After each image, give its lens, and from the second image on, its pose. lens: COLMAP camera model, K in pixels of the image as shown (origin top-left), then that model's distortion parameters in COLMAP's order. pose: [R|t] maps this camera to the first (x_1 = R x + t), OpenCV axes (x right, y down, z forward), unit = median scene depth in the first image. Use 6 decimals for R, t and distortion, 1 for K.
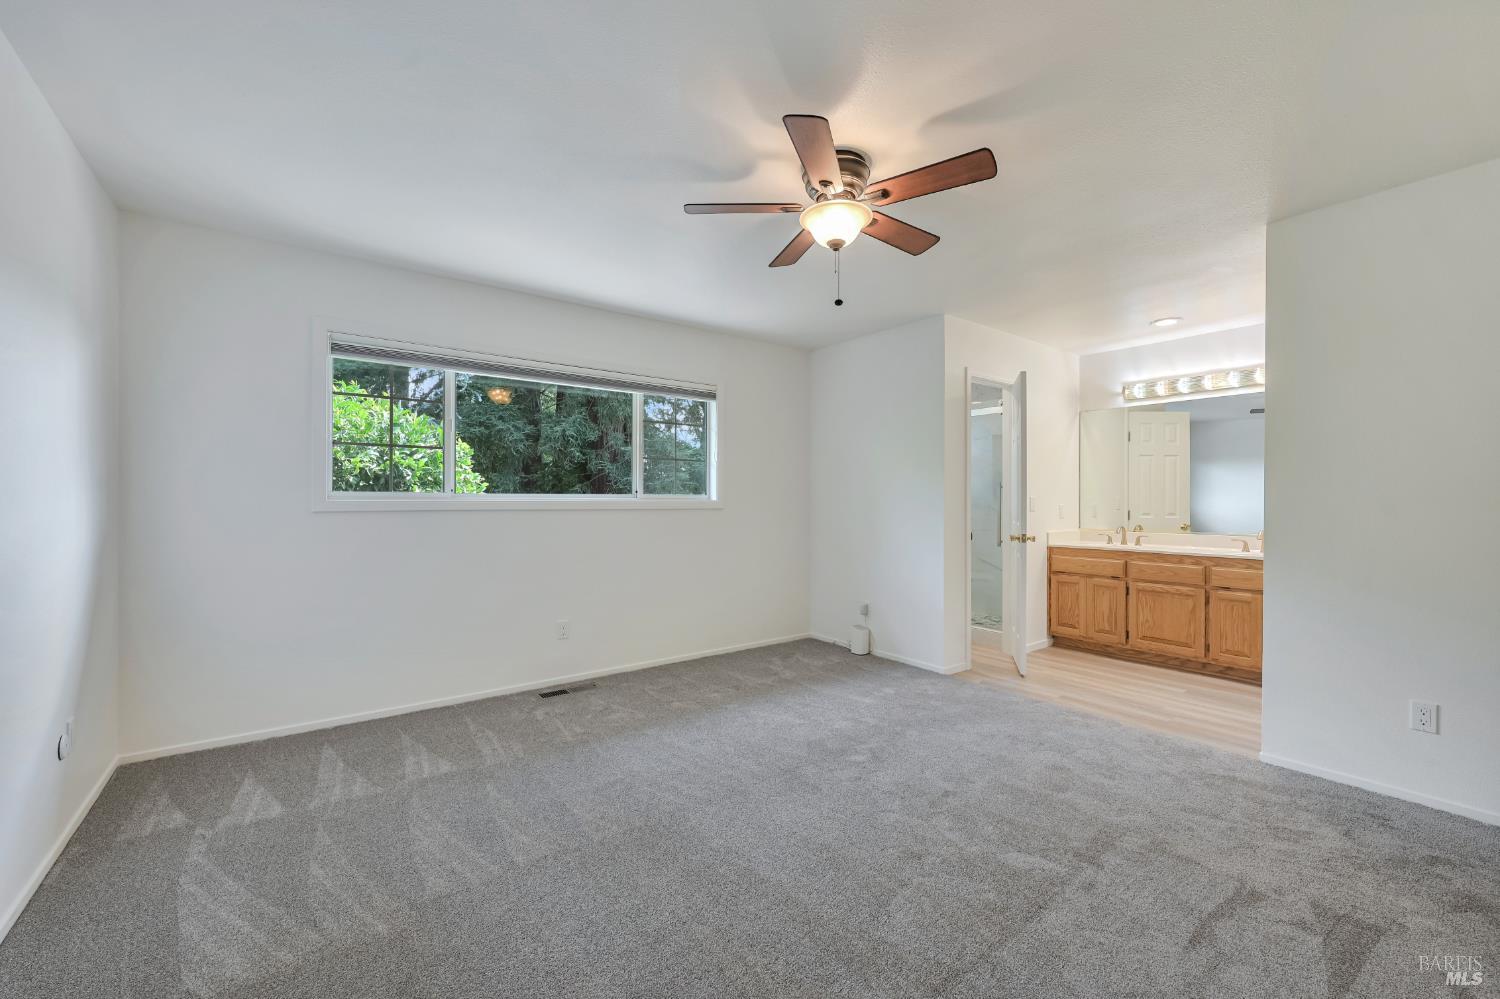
lens RADIAL K [[606.5, 0, 753.4], [0, 606.5, 497.5], [0, 0, 1]] dist [-0.001243, 0.000325]
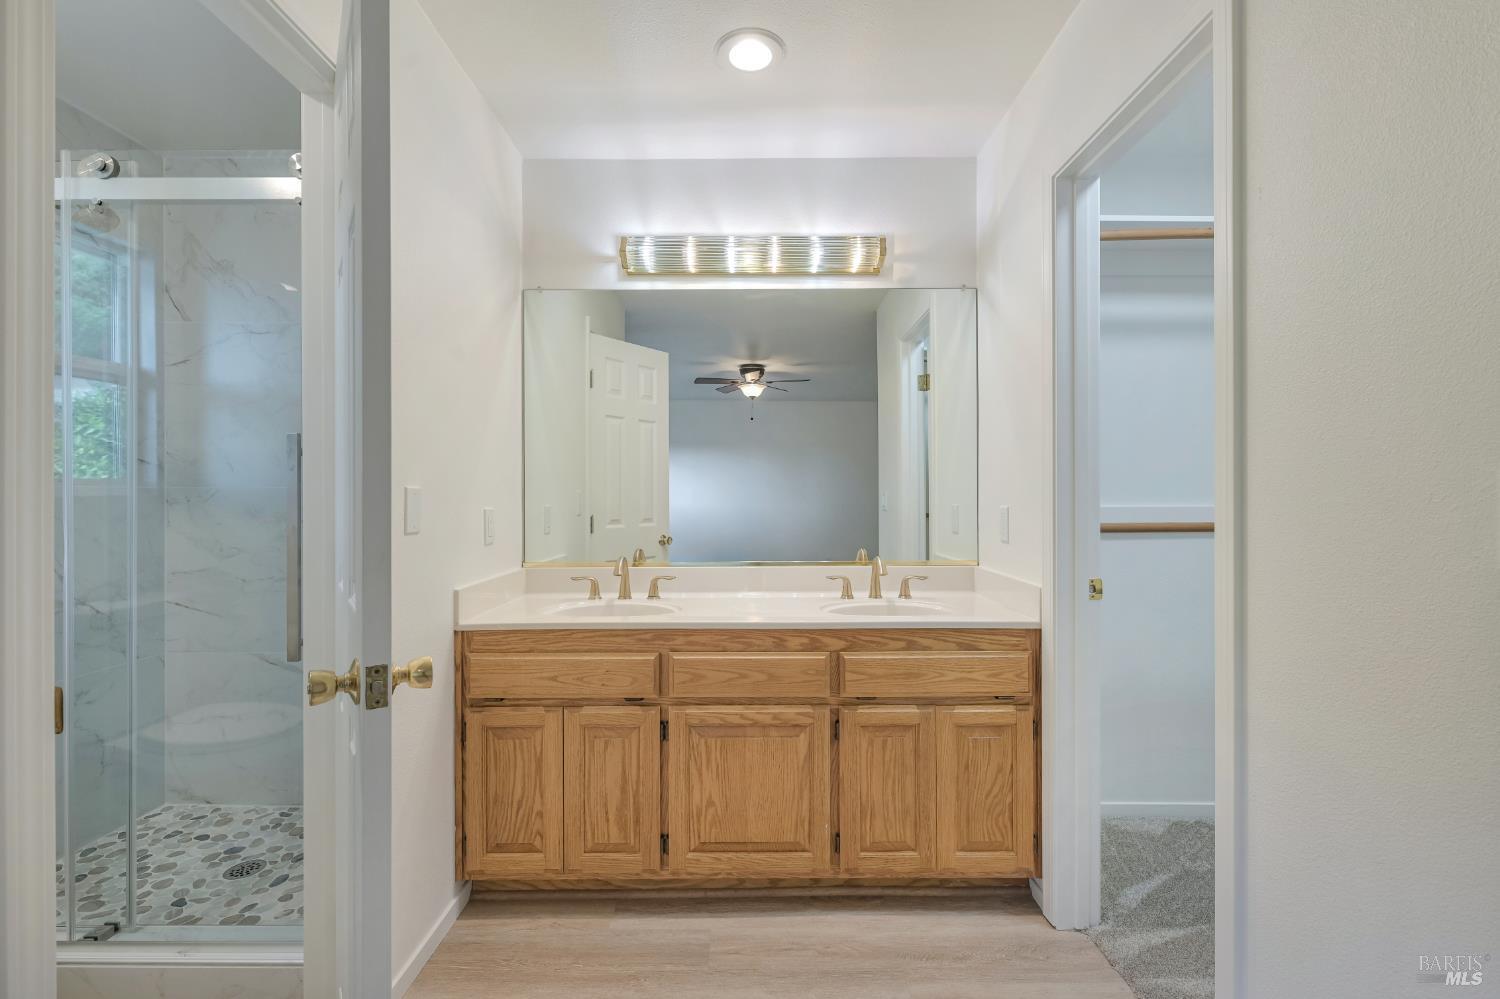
lens RADIAL K [[676.0, 0, 762.0], [0, 676.0, 500.5], [0, 0, 1]] dist [0.003363, -0.001017]
pose [[0.605400, -0.007164, 0.795889, 0.310594], [-0.000891, 0.999953, 0.009678, 0.002234], [-0.795921, -0.006568, 0.605365, 0.686335]]
